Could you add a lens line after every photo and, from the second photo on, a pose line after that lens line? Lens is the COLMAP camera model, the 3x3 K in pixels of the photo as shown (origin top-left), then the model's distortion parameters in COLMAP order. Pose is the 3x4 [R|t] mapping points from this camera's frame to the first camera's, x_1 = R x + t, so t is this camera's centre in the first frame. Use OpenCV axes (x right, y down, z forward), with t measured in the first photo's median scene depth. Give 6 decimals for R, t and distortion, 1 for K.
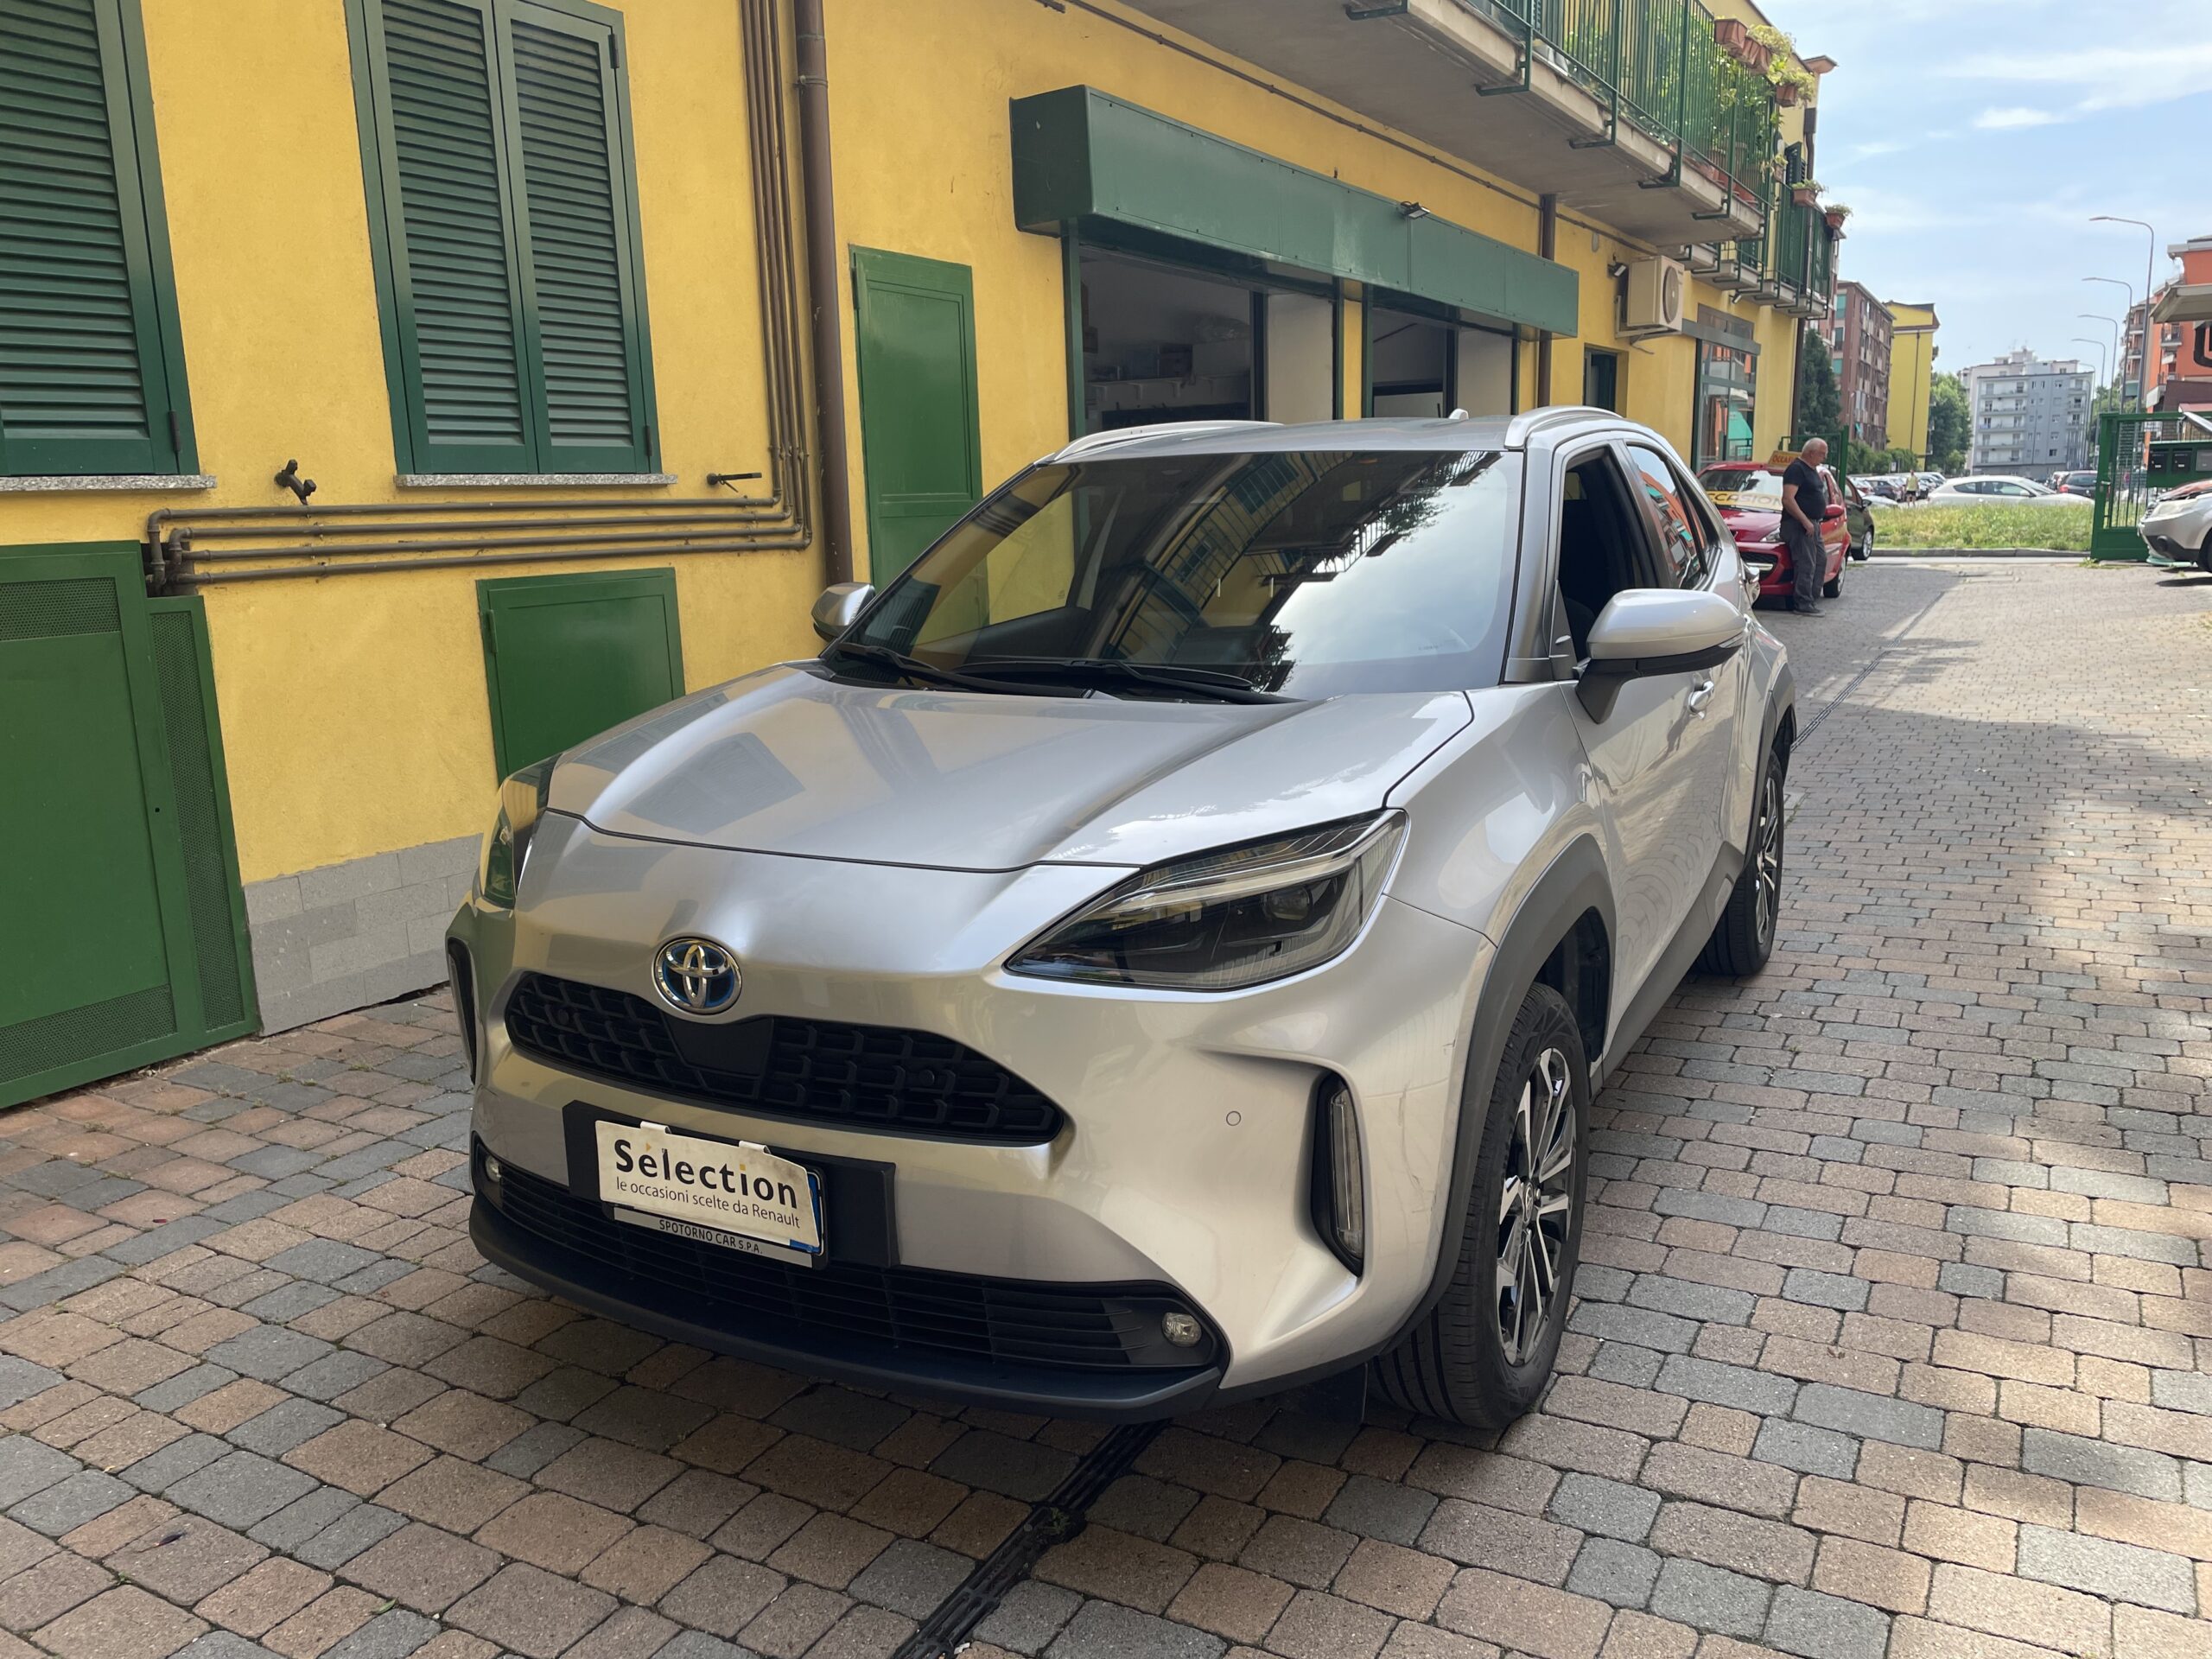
lens RADIAL K [[1674.7, 0, 1121.0], [0, 1674.7, 814.3], [0, 0, 1]] dist [0.086294, -0.107196]
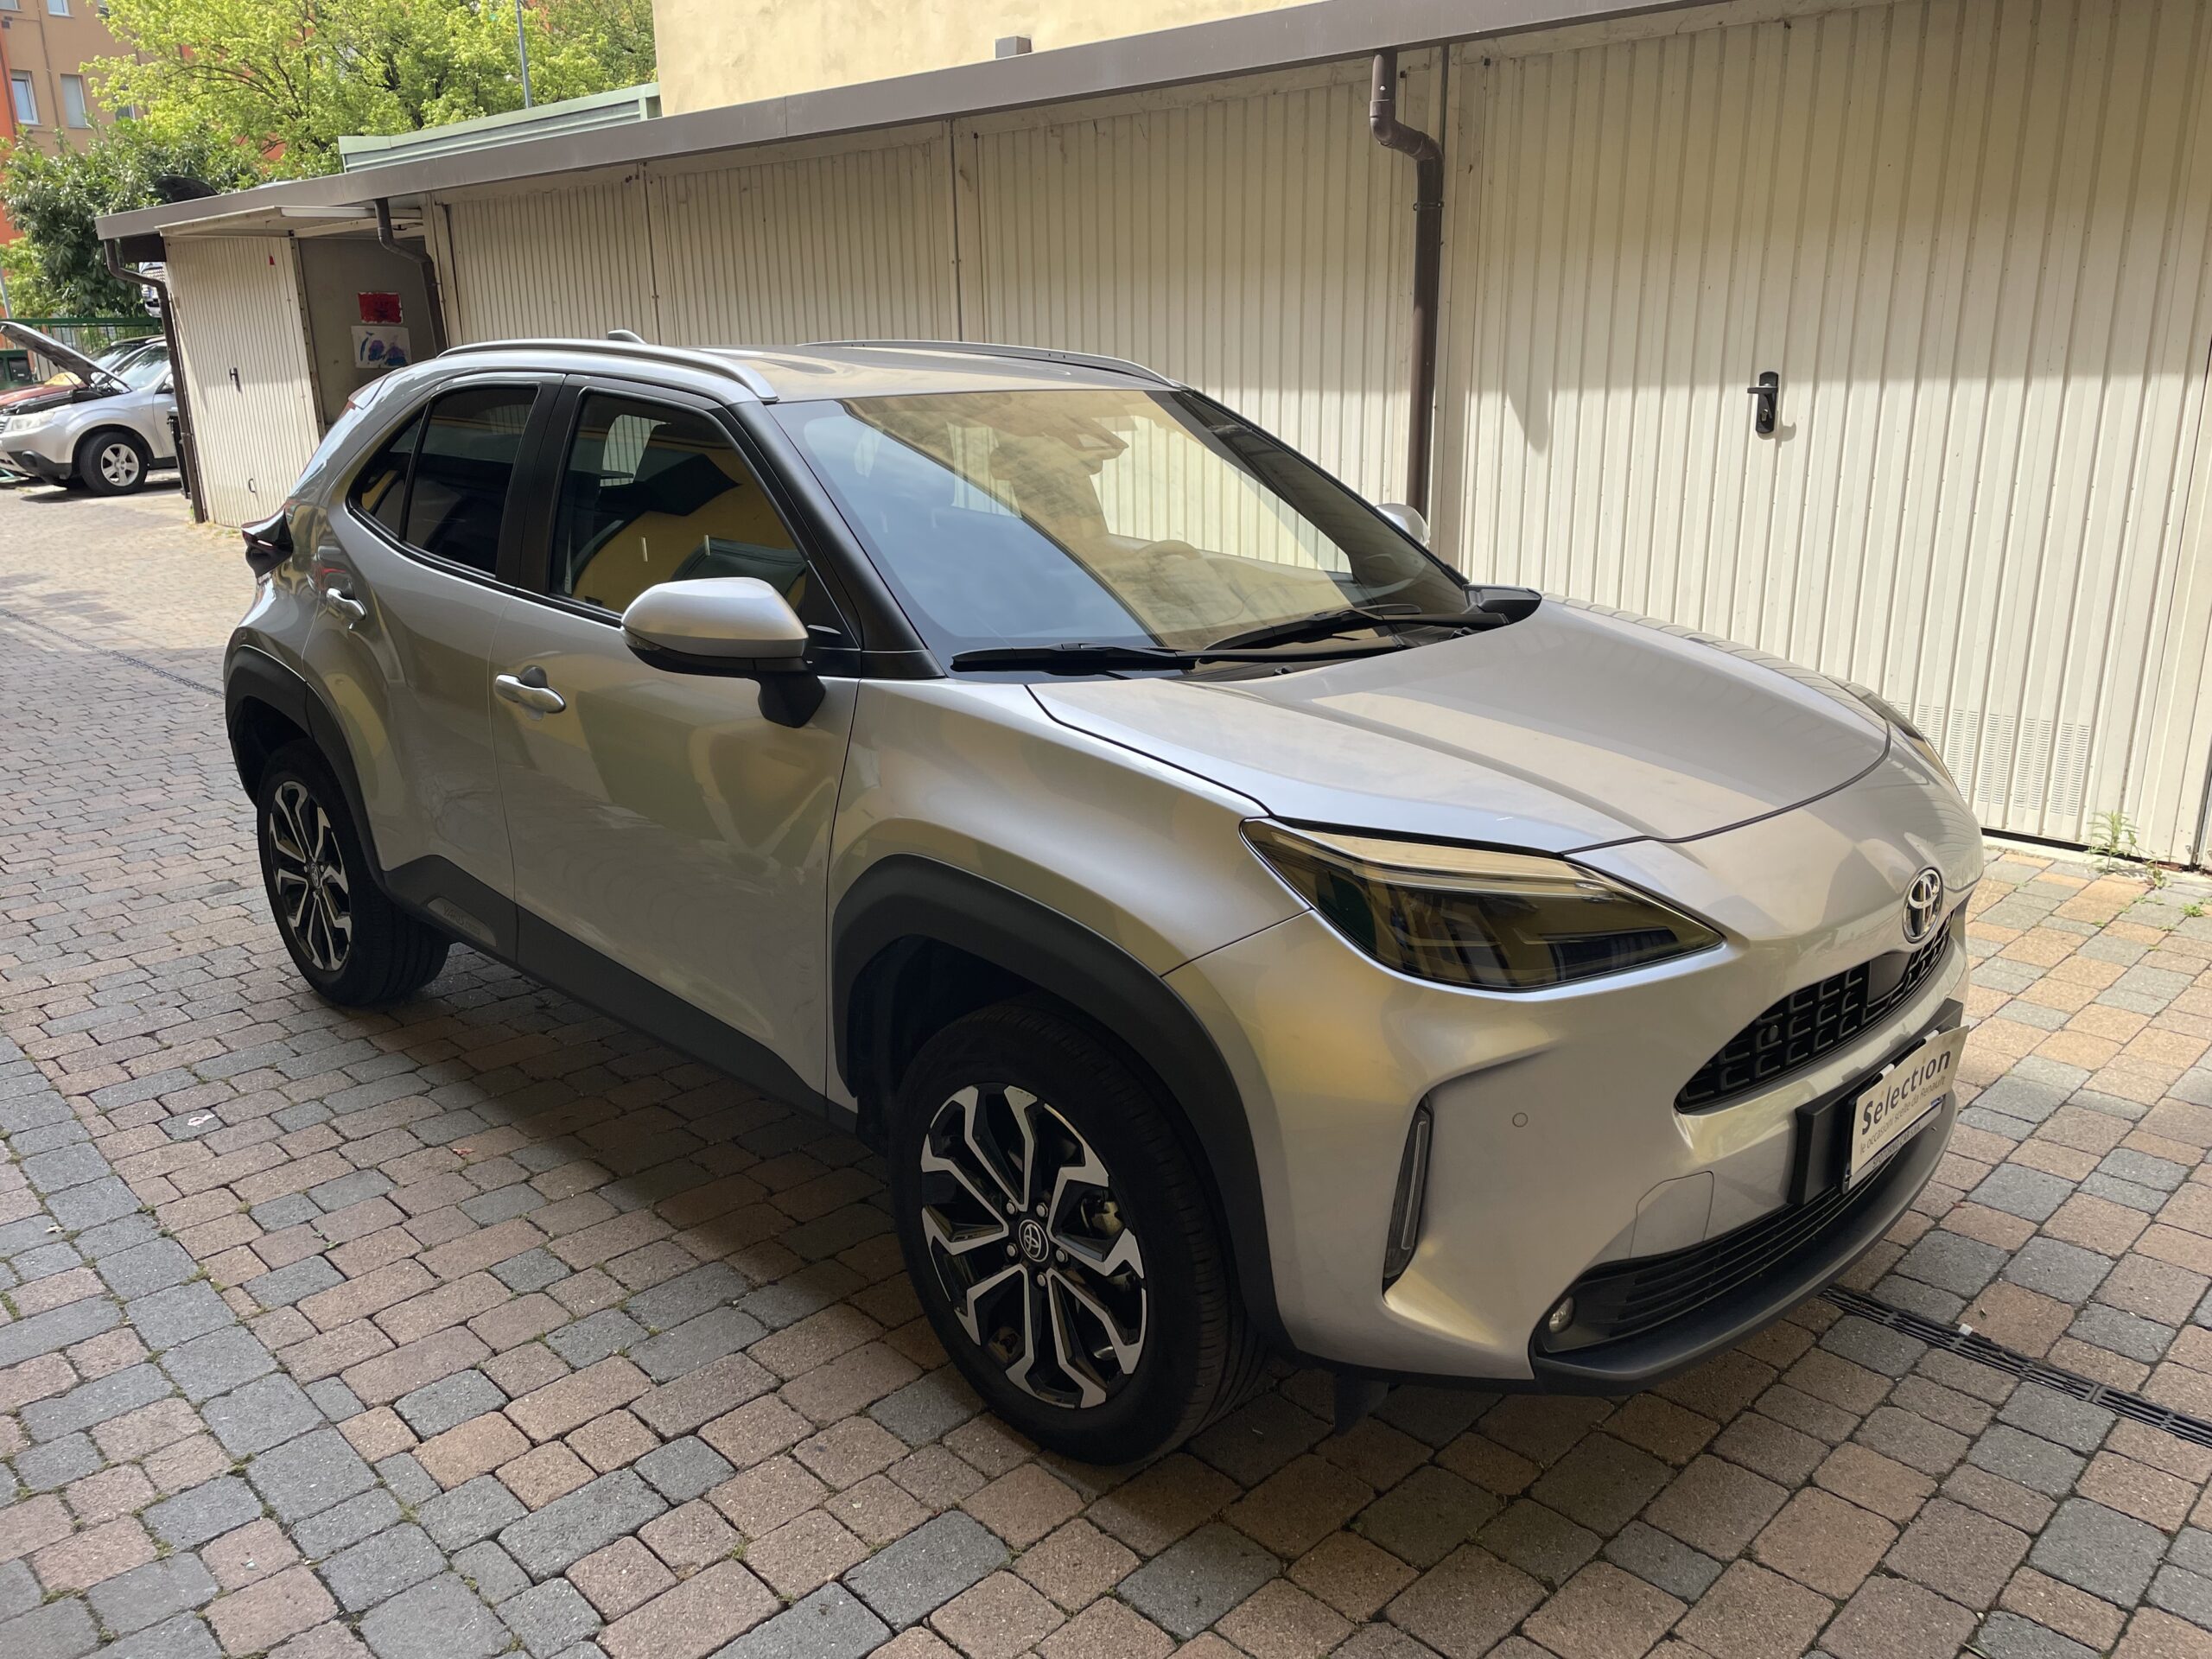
lens RADIAL K [[1674.7, 0, 1128.0], [0, 1674.7, 824.7], [0, 0, 1]] dist [0.086294, -0.107196]
pose [[0.281289, -0.242954, 0.928359, -0.700716], [0.188460, 0.962567, 0.194803, -0.130599], [-0.940935, 0.120163, 0.316547, 0.573796]]
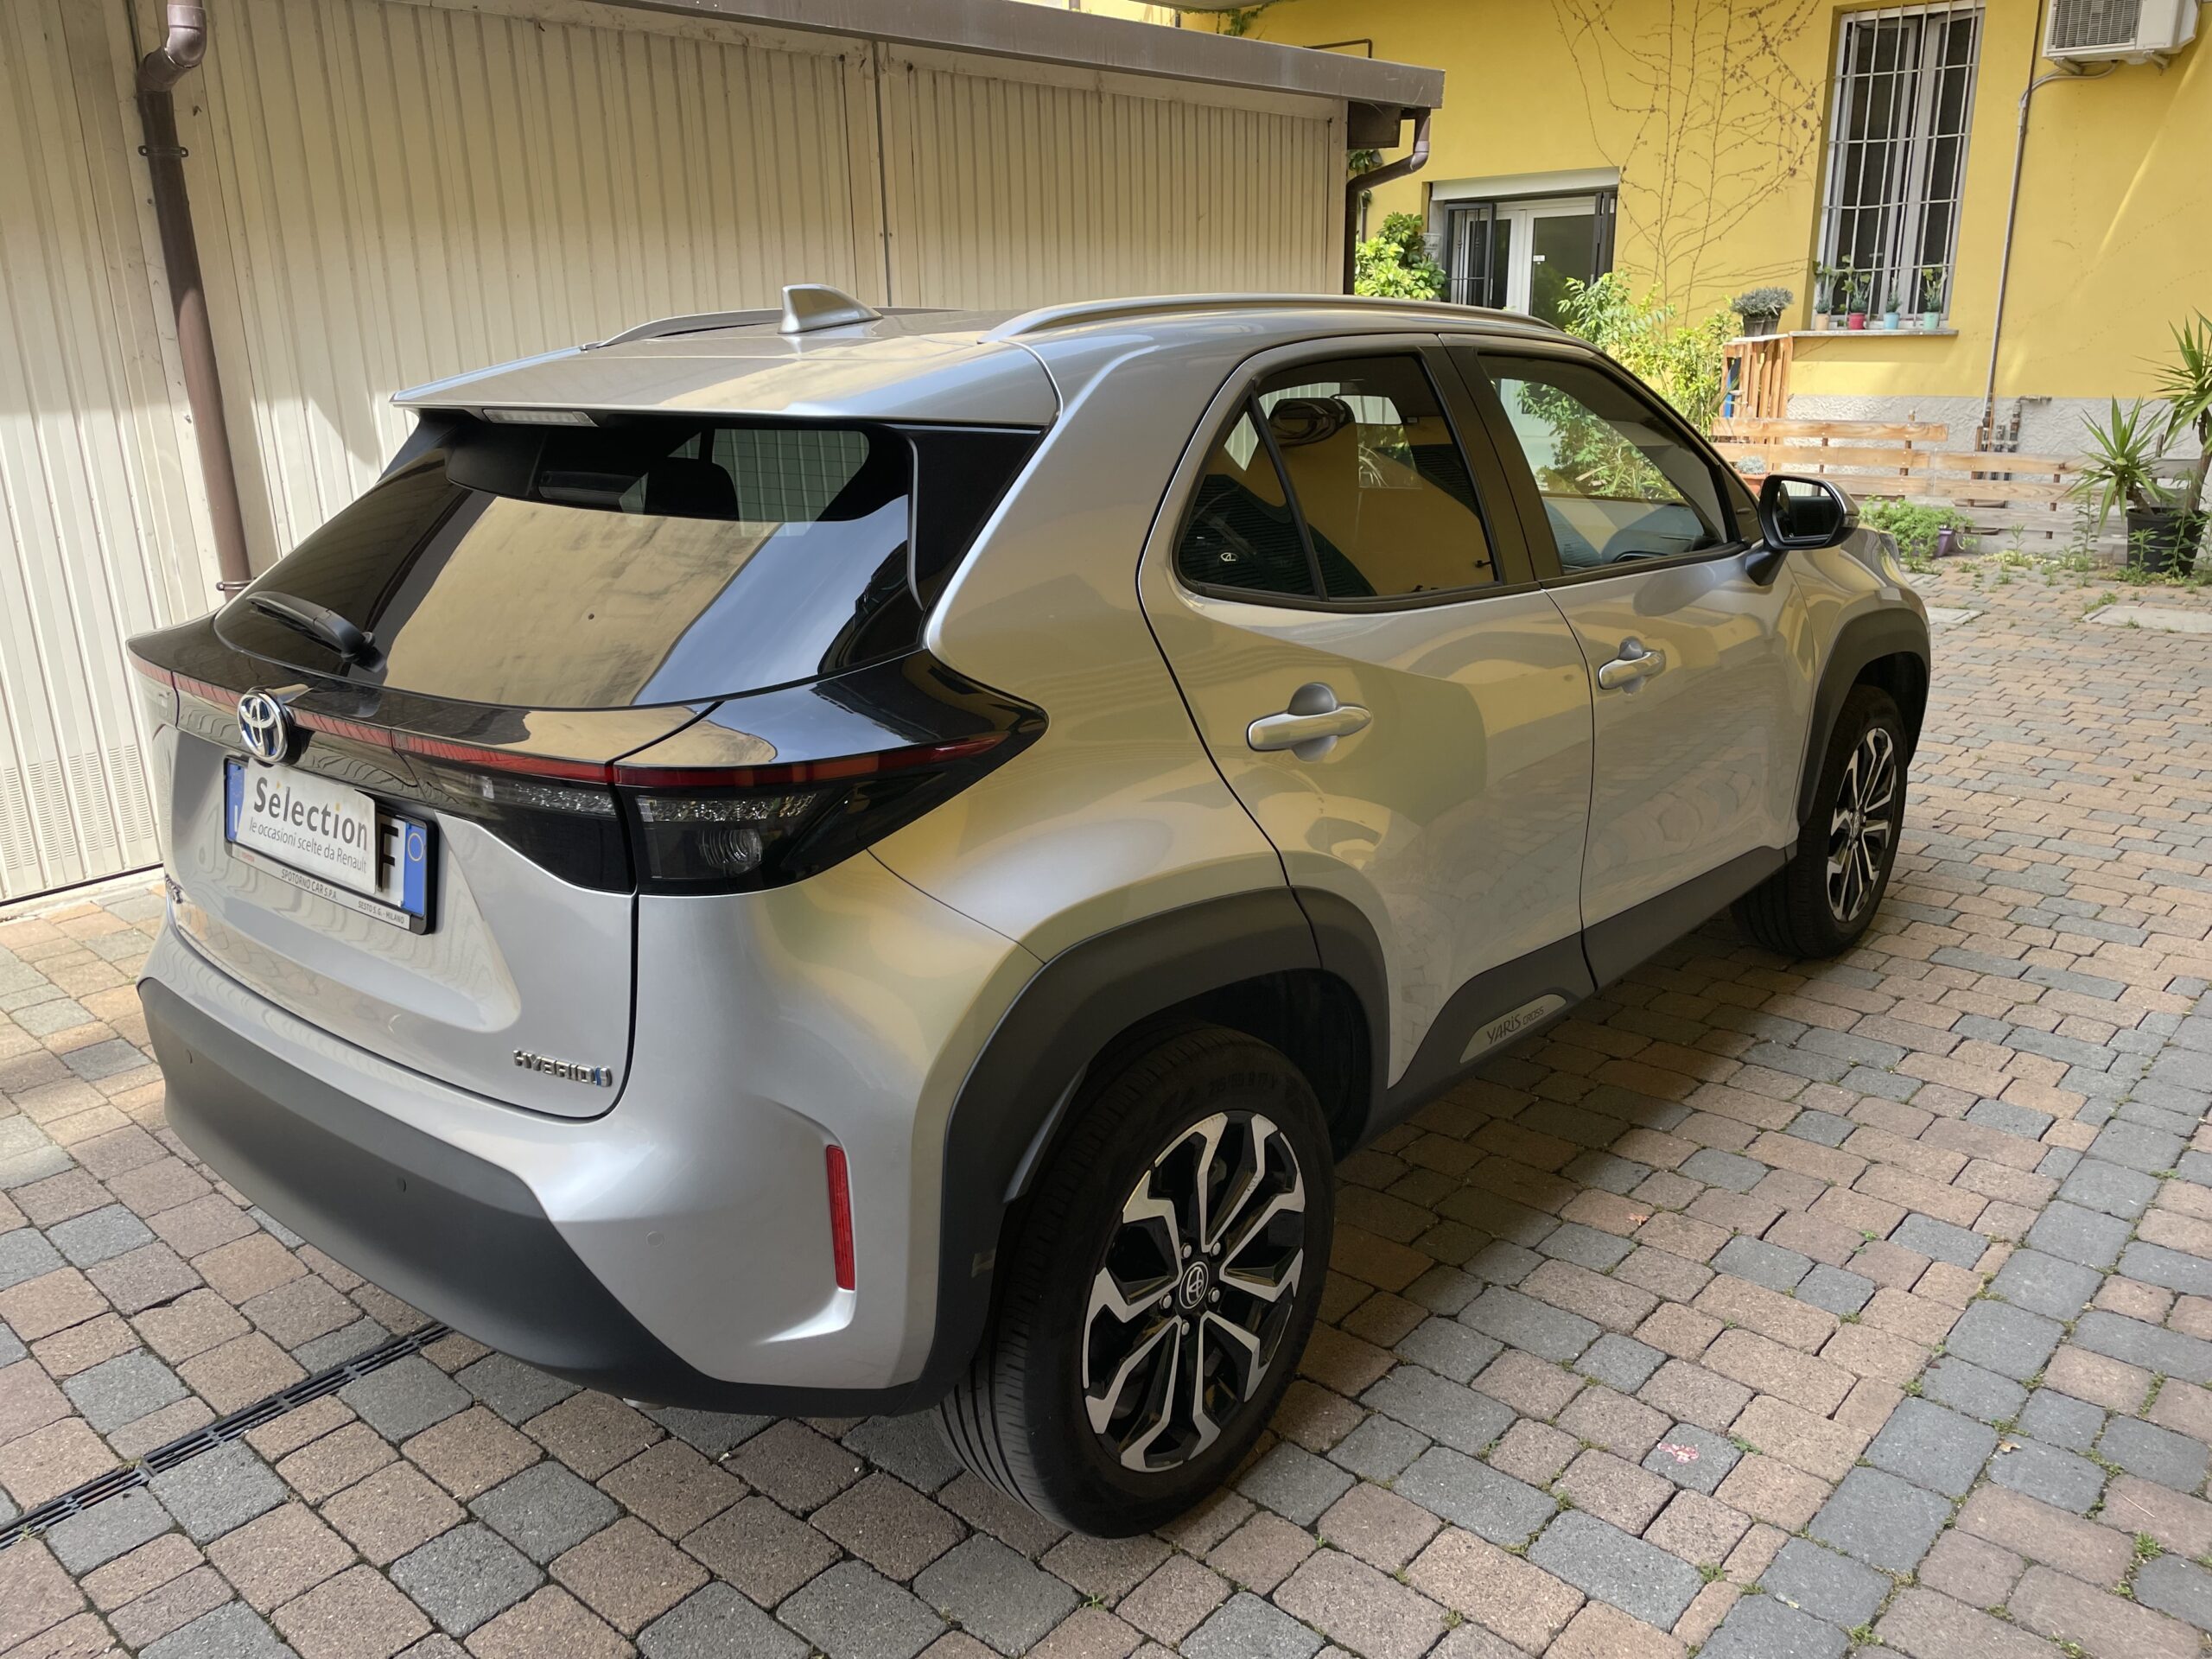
lens RADIAL K [[1674.7, 0, 1125.2], [0, 1674.7, 810.8], [0, 0, 1]] dist [0.086294, -0.107196]
pose [[-0.975433, -0.018308, 0.219535, -0.012759], [0.084740, 0.888681, 0.450628, -0.371851], [-0.203346, 0.458161, -0.865297, 1.734826]]
